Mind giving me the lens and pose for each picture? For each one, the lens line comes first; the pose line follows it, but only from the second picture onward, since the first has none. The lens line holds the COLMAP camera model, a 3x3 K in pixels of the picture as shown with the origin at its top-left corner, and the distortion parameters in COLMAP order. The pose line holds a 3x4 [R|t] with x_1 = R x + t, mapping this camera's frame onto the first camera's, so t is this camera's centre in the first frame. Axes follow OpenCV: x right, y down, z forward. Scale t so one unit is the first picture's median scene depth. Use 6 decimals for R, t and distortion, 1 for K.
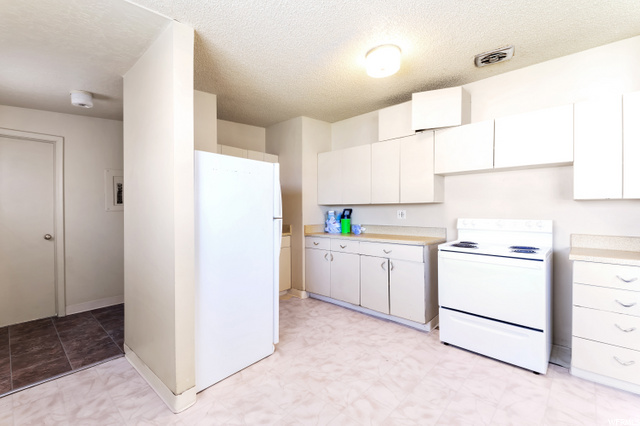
lens RADIAL K [[279.8, 0, 308.8], [0, 279.8, 212.8], [0, 0, 1]] dist [0.000951, -0.001572]
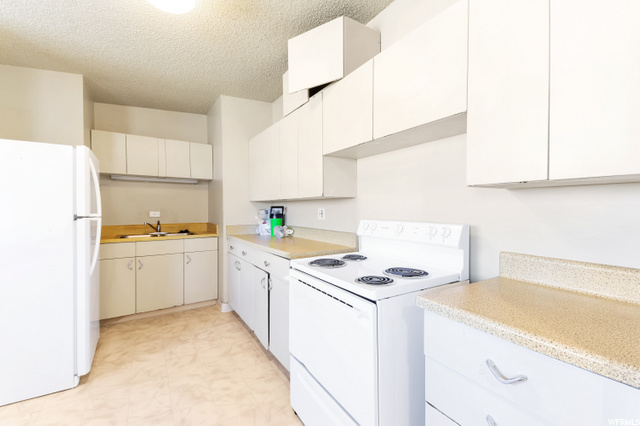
lens RADIAL K [[279.8, 0, 322.0], [0, 279.8, 208.9], [0, 0, 1]] dist [0.000951, -0.001572]
pose [[0.972228, 0.008575, -0.233878, 0.562920], [-0.011833, 0.999851, -0.012530, 0.003586], [0.233735, 0.014949, 0.972185, 0.308738]]
